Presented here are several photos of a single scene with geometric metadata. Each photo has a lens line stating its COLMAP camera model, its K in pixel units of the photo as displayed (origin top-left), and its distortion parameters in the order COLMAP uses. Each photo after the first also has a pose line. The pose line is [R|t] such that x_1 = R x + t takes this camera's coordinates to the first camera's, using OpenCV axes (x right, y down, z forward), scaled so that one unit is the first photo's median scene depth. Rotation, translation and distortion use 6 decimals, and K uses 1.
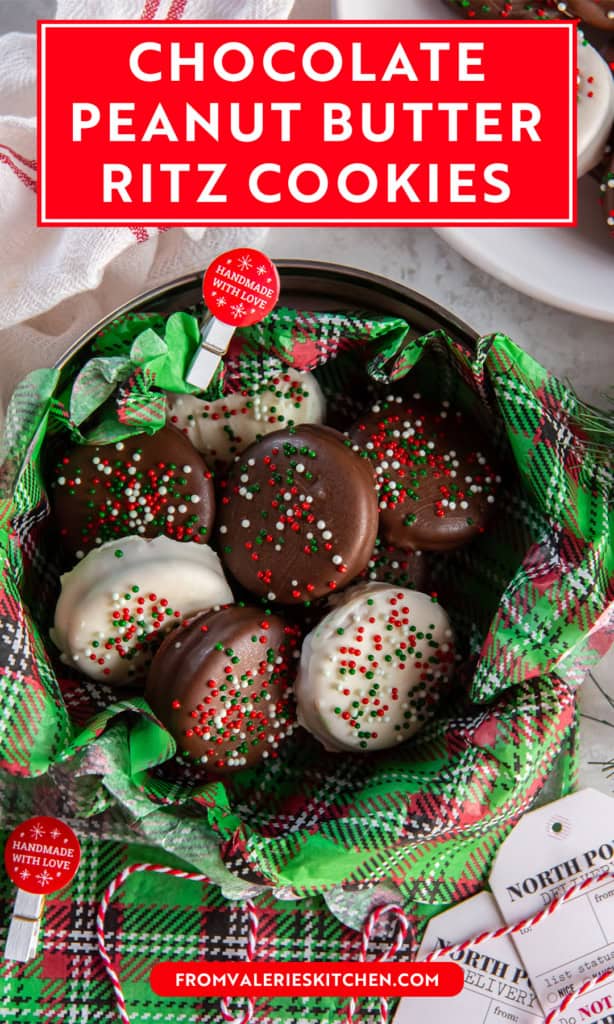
lens RADIAL K [[1758.1, 0, 307.0], [0, 1758.1, 512.0], [0, 0, 1]] dist [0.023008, -0.028850]
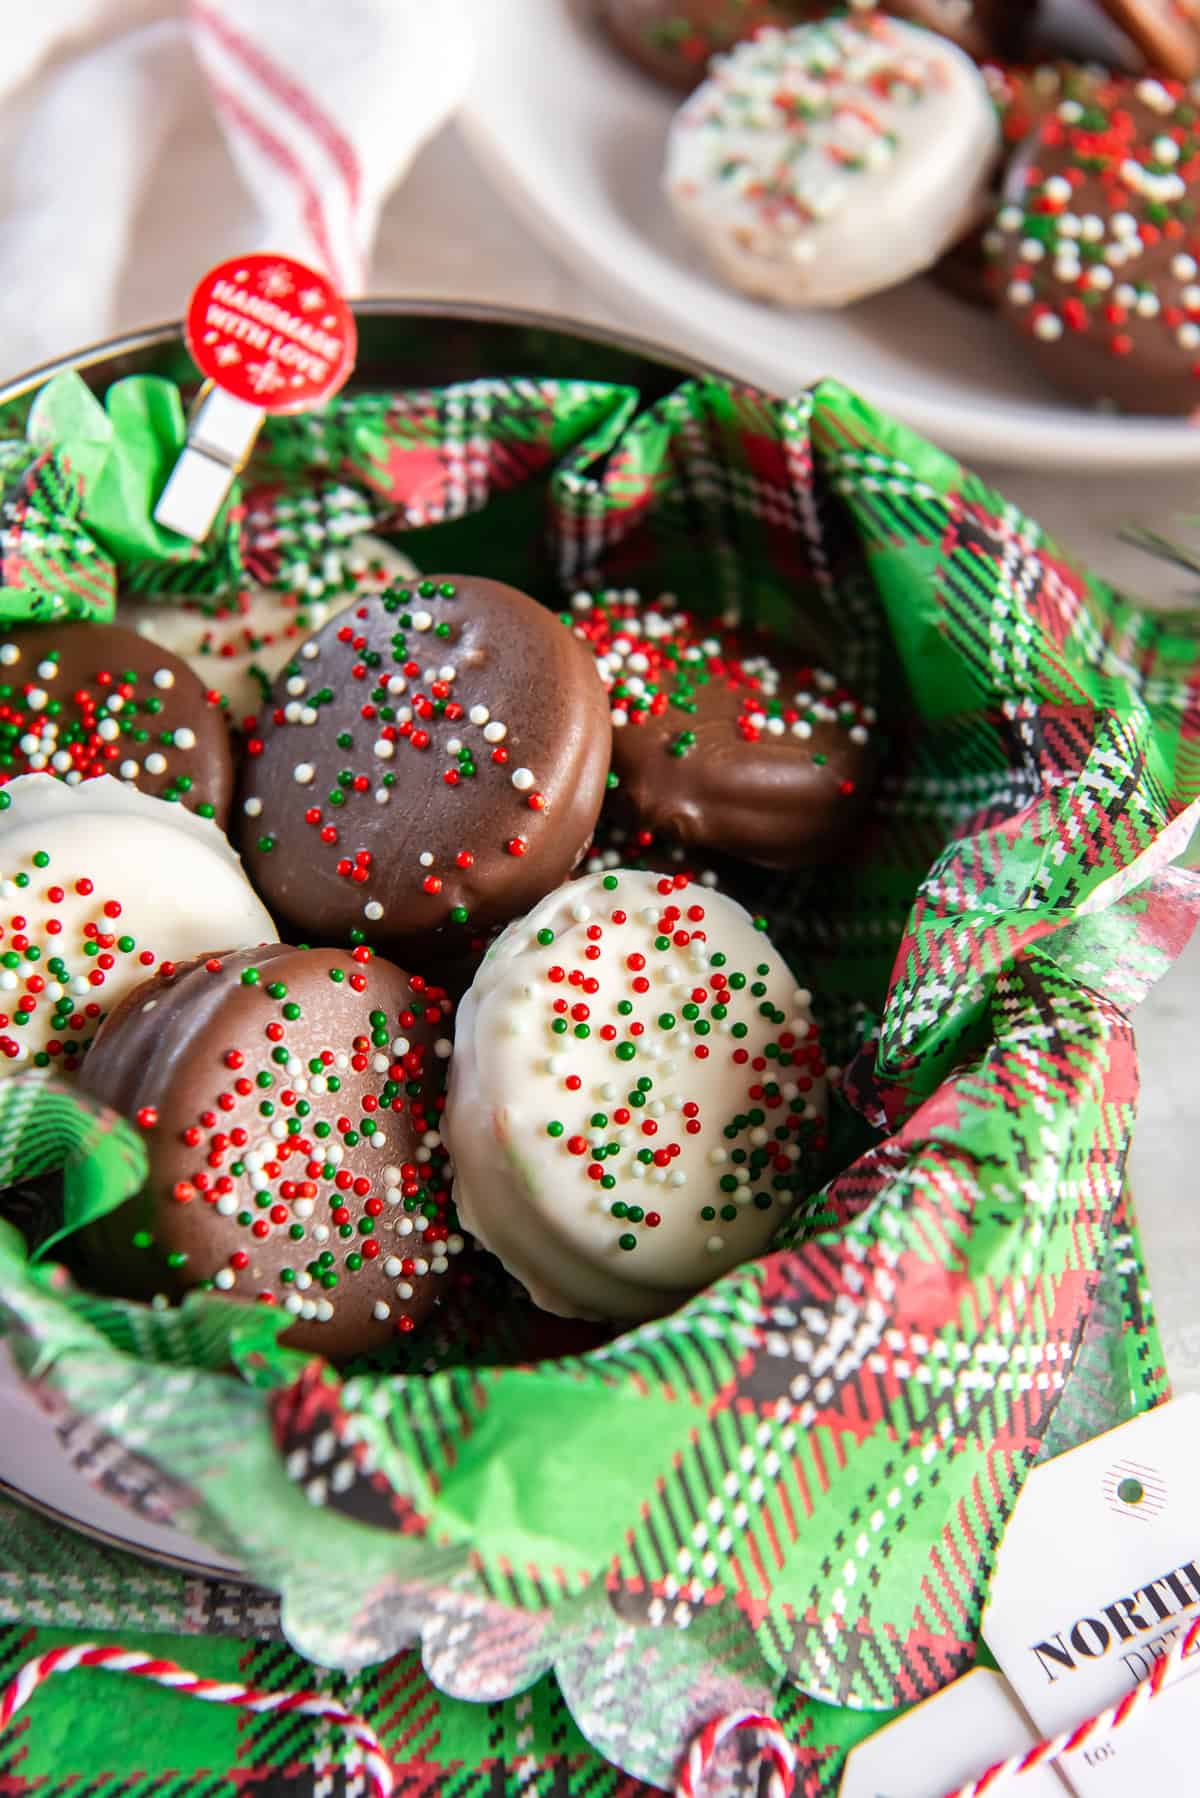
lens RADIAL K [[2832.7, 0, 571.1], [0, 2832.7, 970.9], [0, 0, 1]] dist [0.025285, 0.001324]
pose [[0.995442, -0.065502, 0.069313, -0.021094], [0.090139, 0.883567, -0.459548, 0.374462], [-0.031141, 0.463701, 0.885444, 0.409402]]
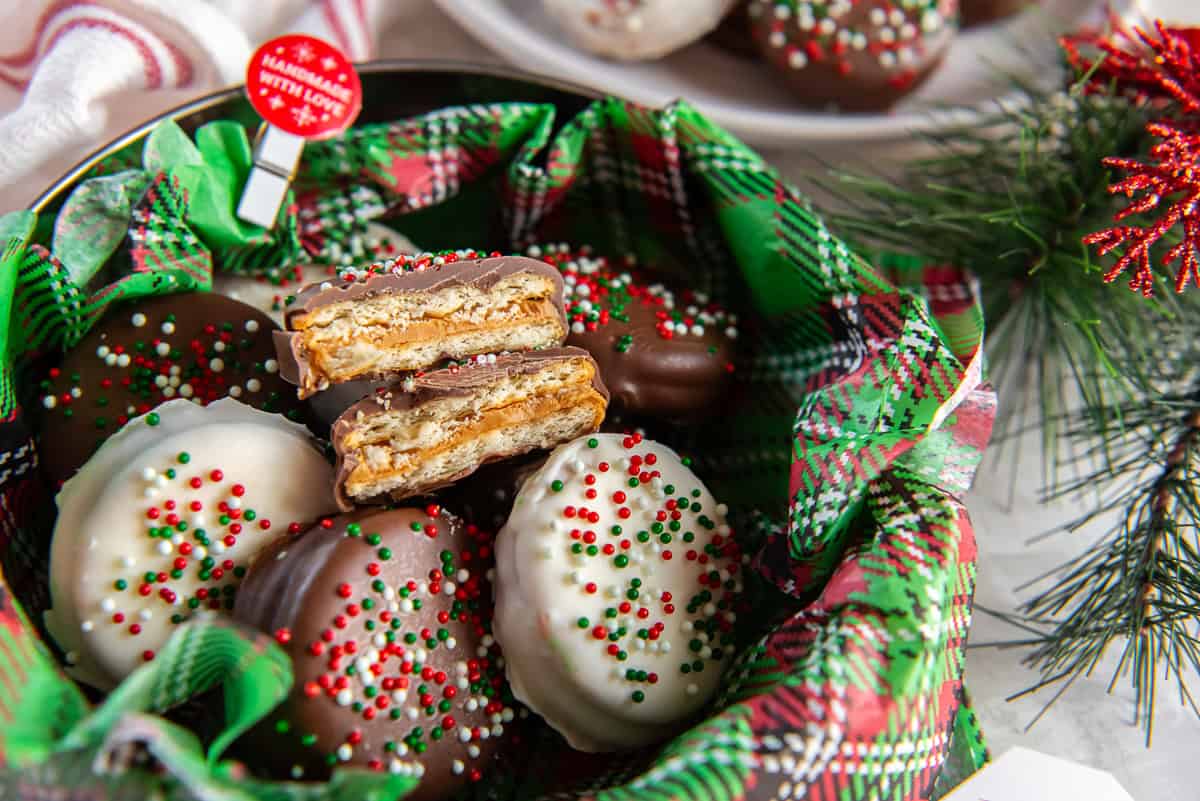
lens RADIAL K [[1588.3, 0, 630.3], [0, 1588.3, 400.5], [0, 0, 1]] dist [0.091181, -1.014100]
pose [[0.966517, -0.146069, 0.210971, -0.062391], [0.233341, 0.842360, -0.485779, 0.300666], [-0.106756, 0.518742, 0.848239, 0.529338]]
